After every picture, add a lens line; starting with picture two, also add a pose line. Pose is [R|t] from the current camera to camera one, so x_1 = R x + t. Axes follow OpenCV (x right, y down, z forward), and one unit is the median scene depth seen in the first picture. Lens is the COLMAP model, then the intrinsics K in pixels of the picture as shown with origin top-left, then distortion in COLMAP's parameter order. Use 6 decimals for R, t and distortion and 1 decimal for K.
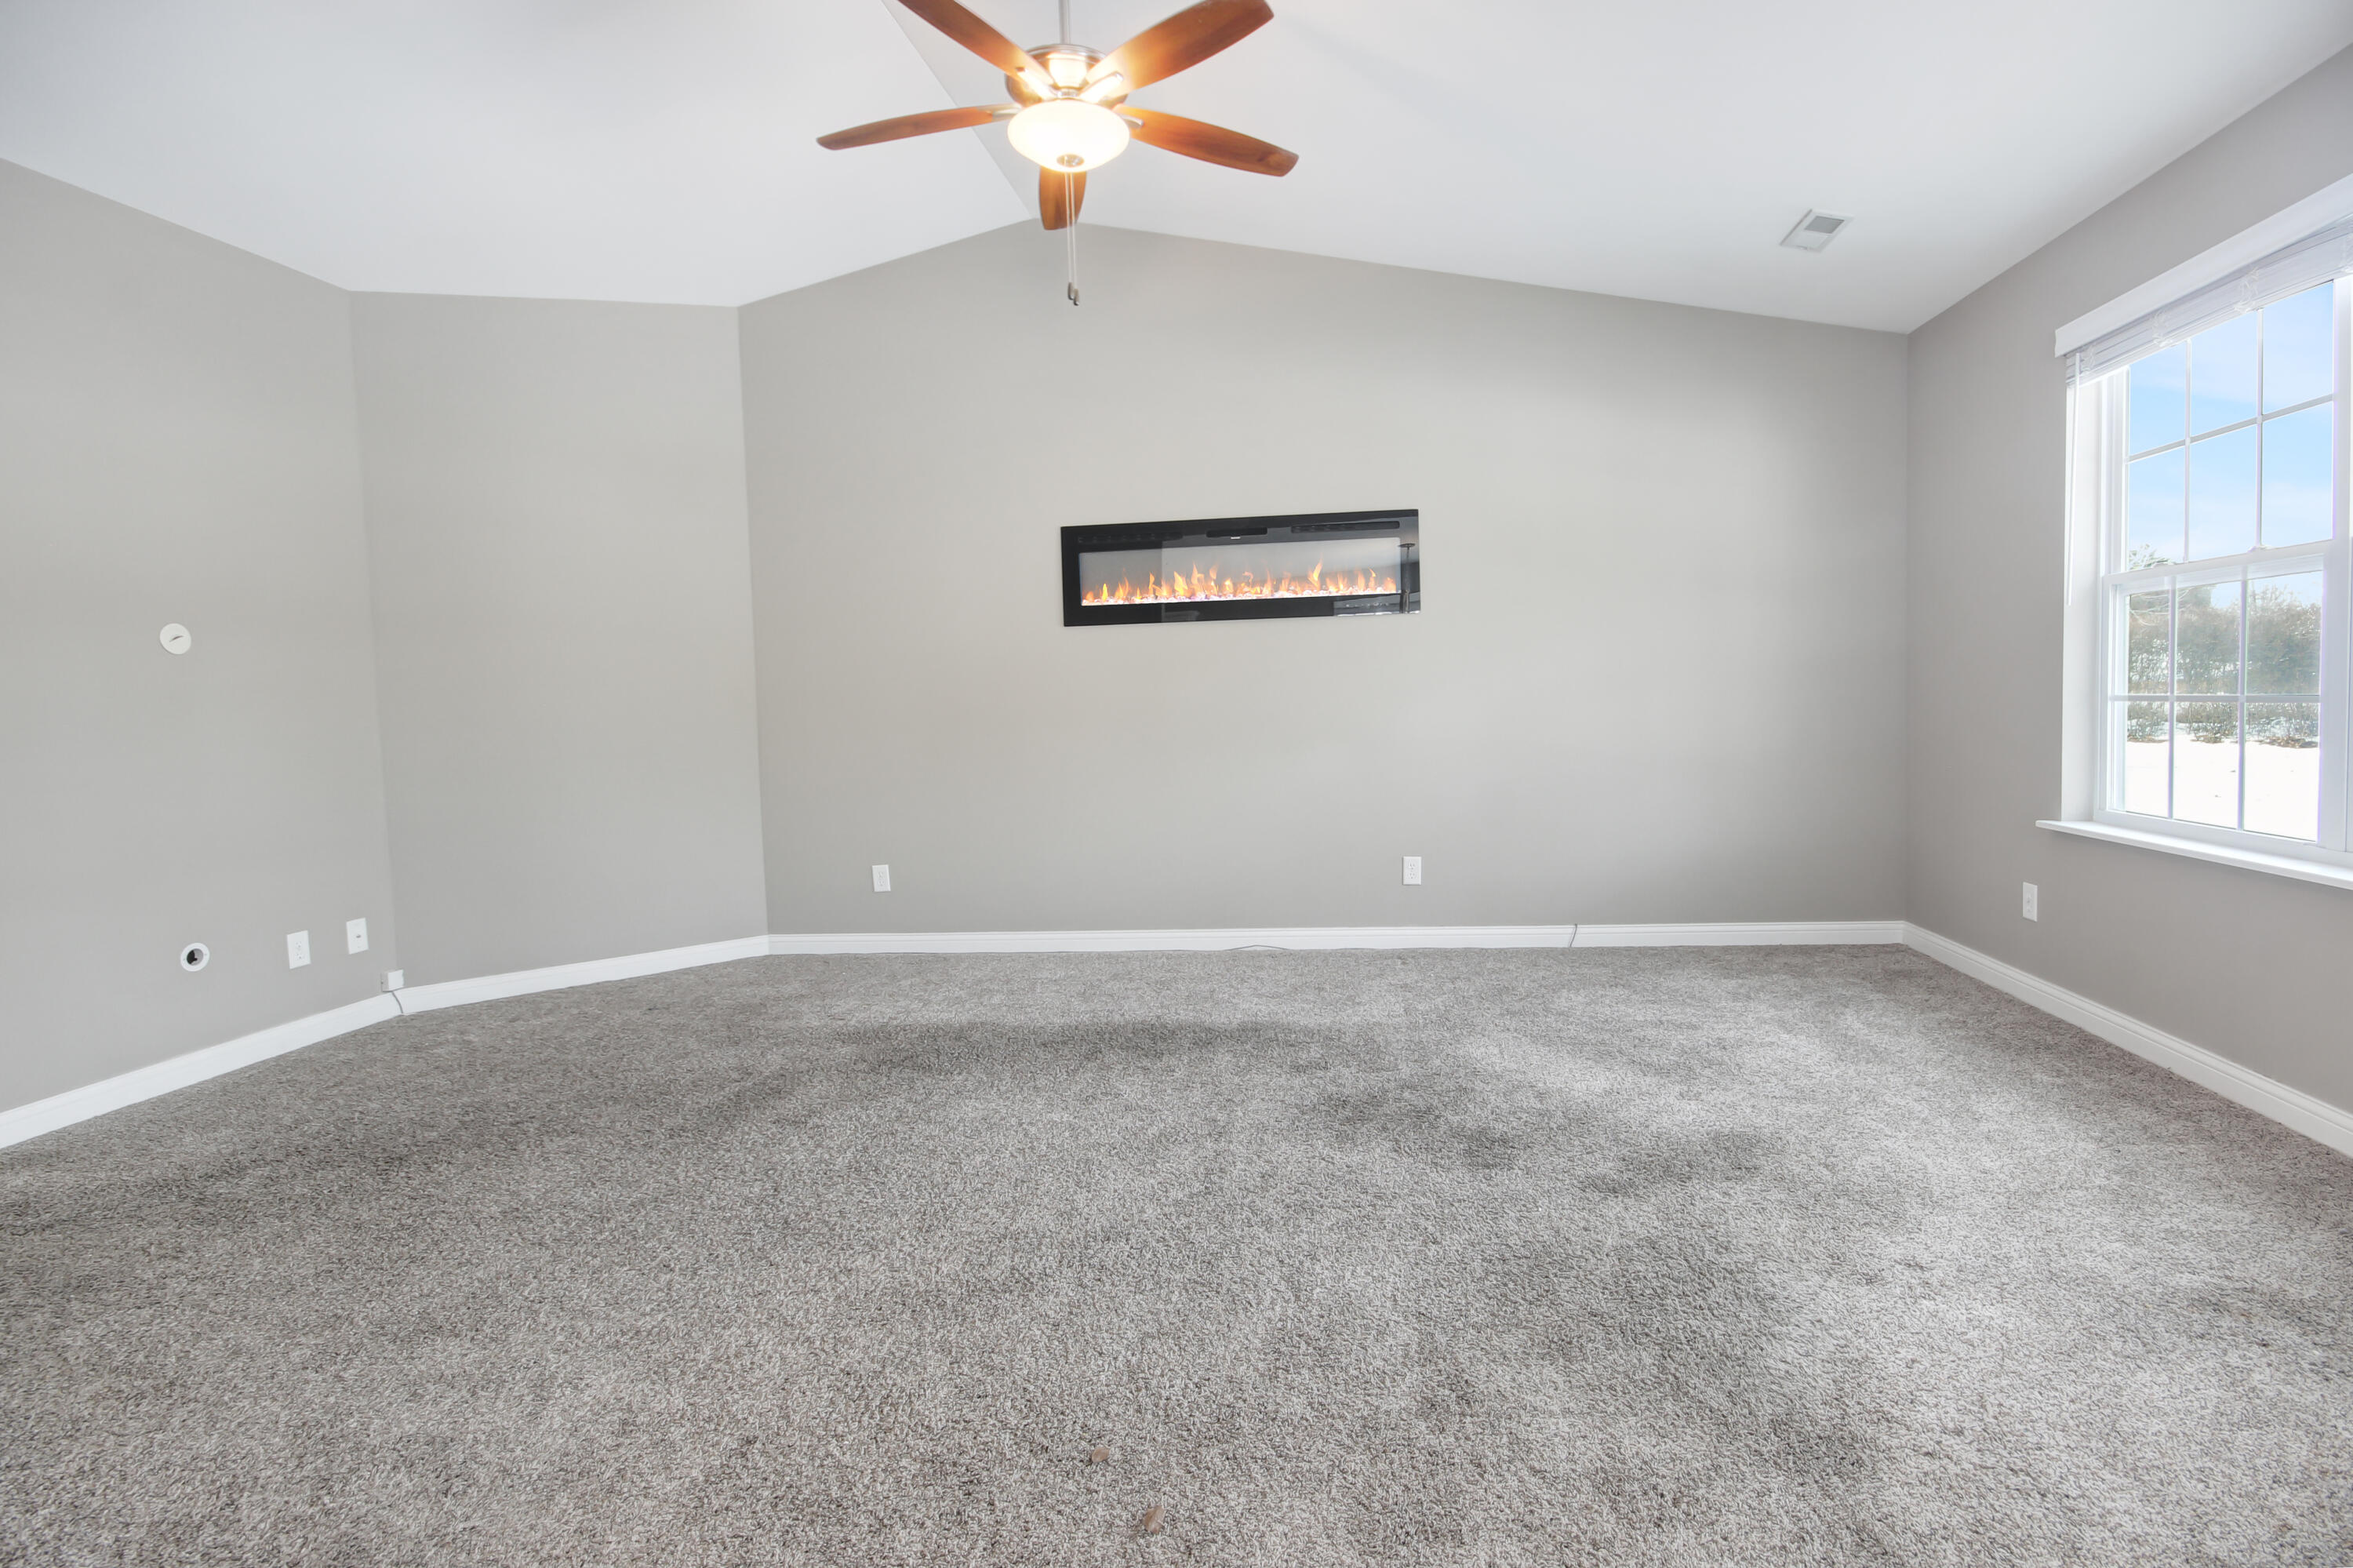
lens RADIAL K [[1131.4, 0, 1196.4], [0, 1131.4, 765.2], [0, 0, 1]] dist [0.000838, -0.000494]
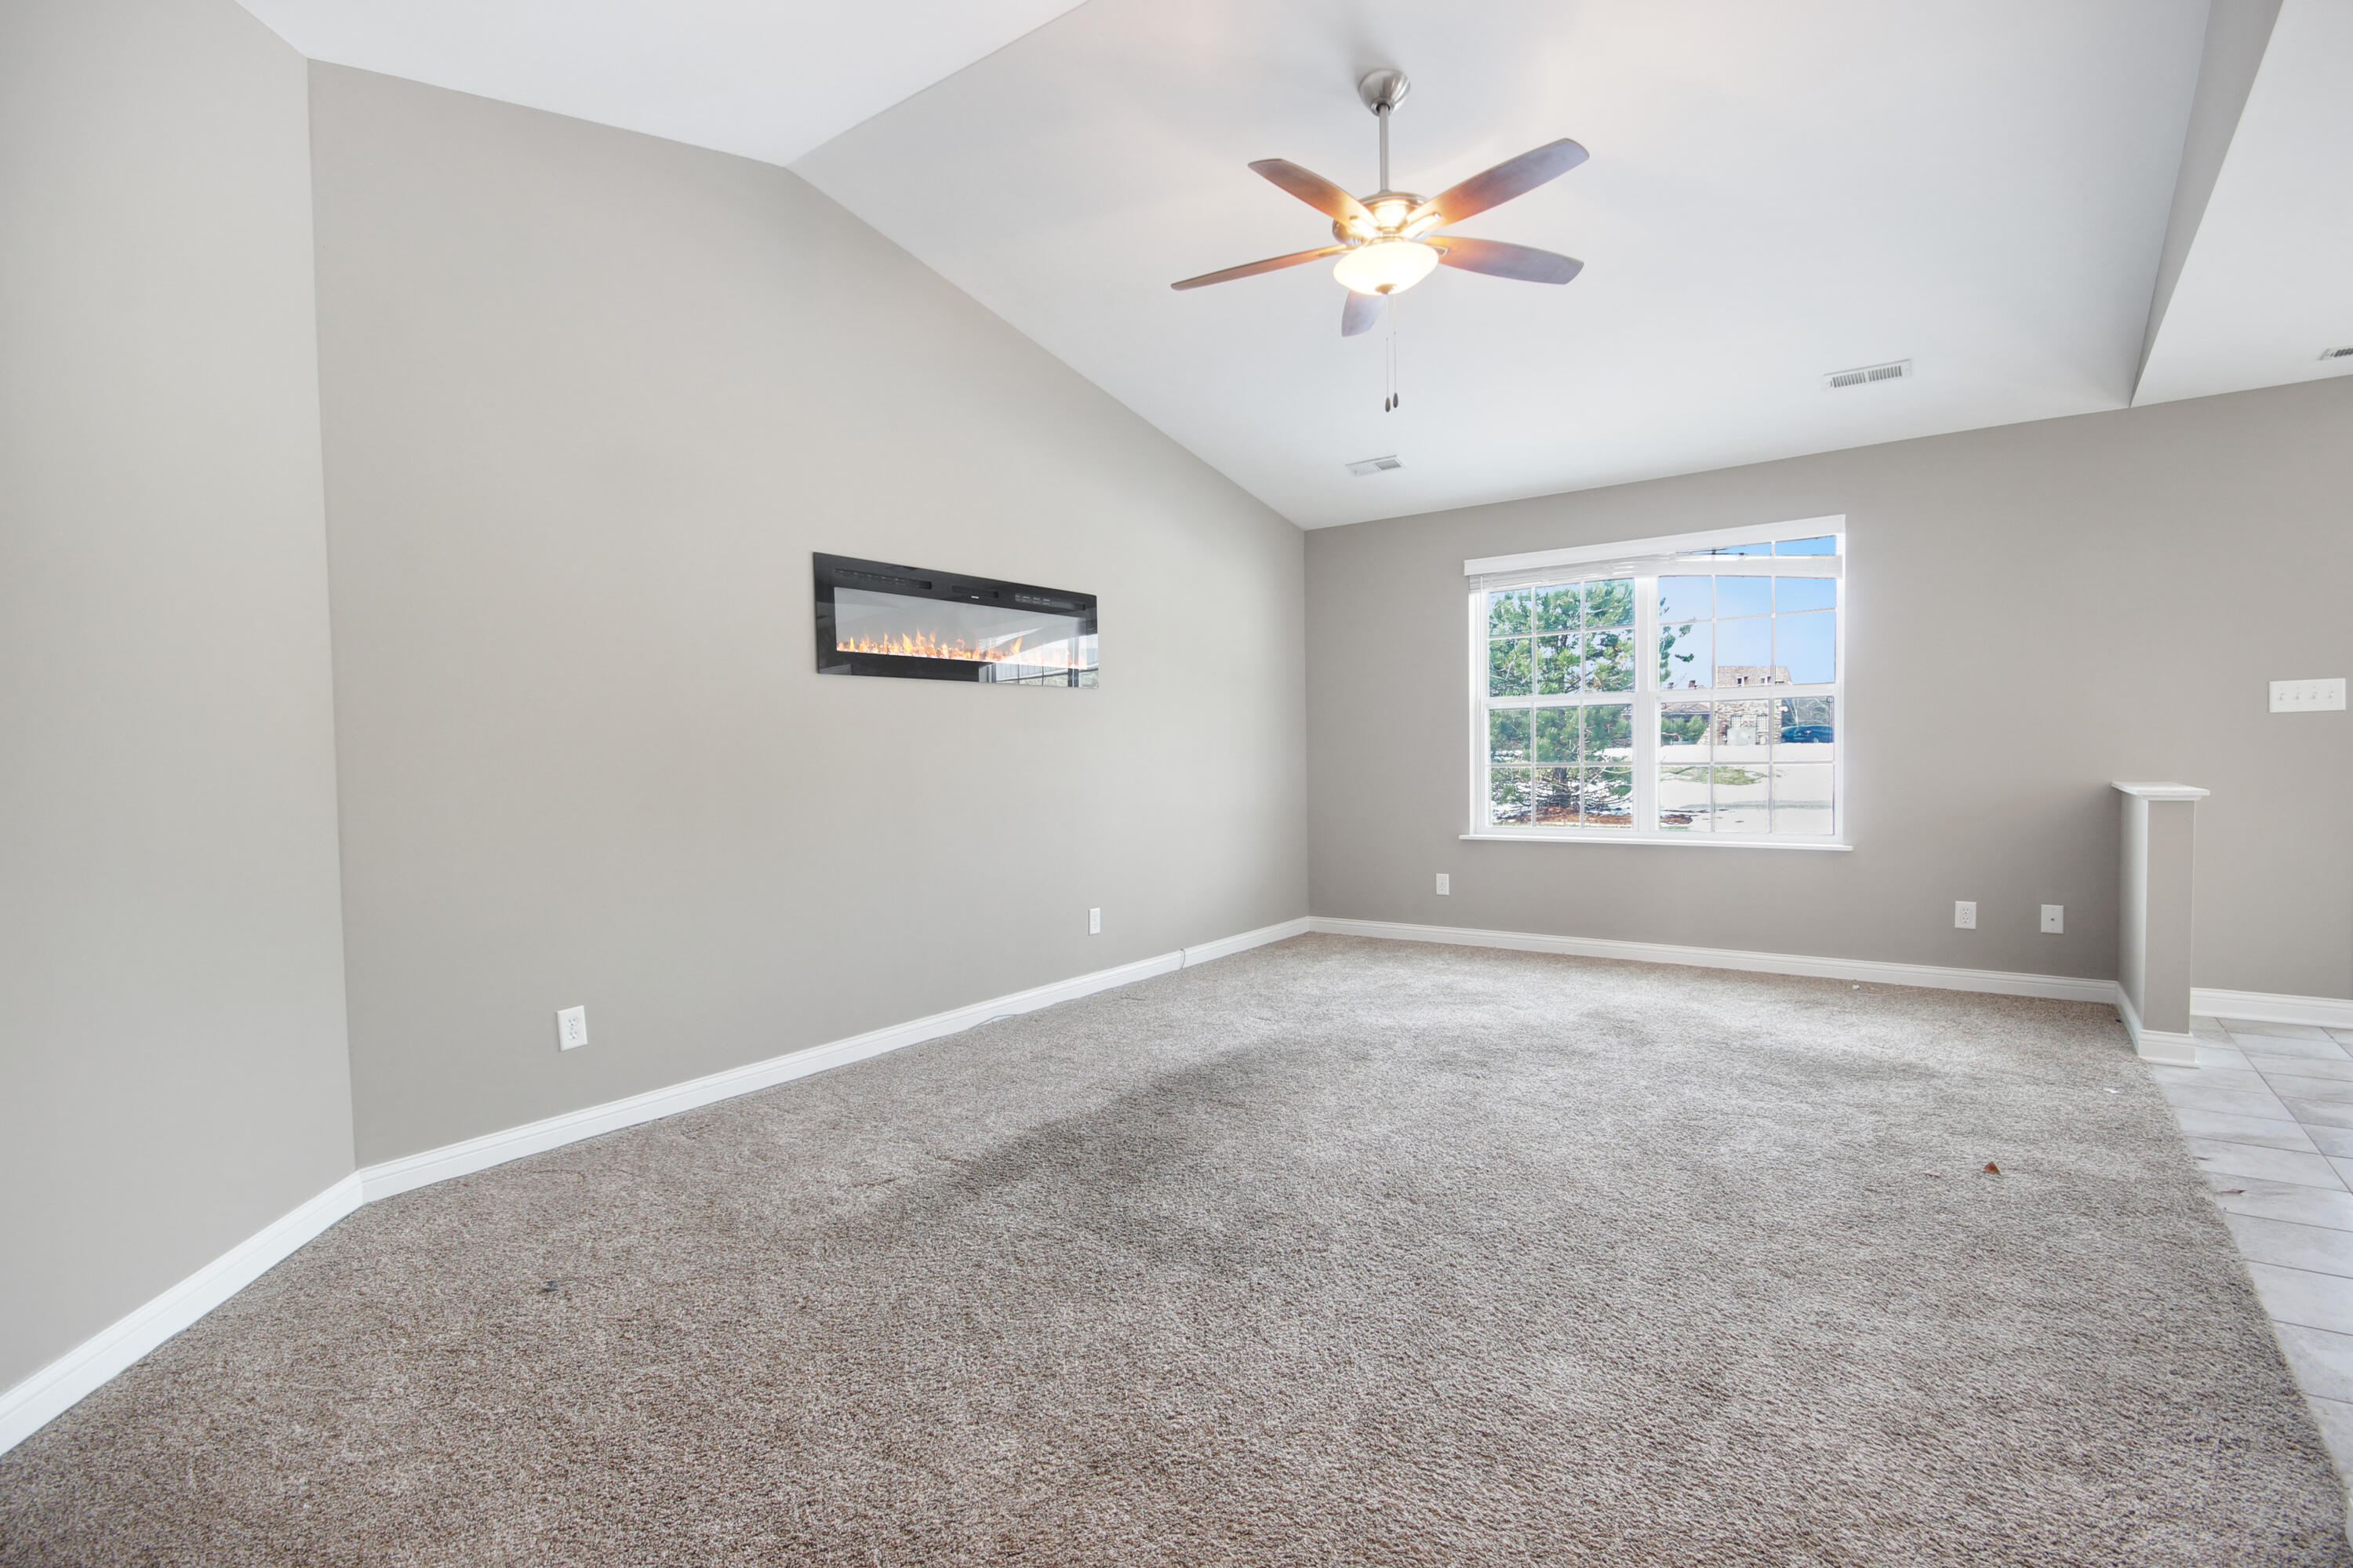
lens RADIAL K [[1131.4, 0, 1198.1], [0, 1131.4, 800.6], [0, 0, 1]] dist [0.000838, -0.000494]
pose [[0.474512, -0.014141, 0.880135, -0.739345], [0.056867, 0.998275, -0.014620, -0.002142], [-0.878410, 0.056988, 0.474498, 0.387339]]
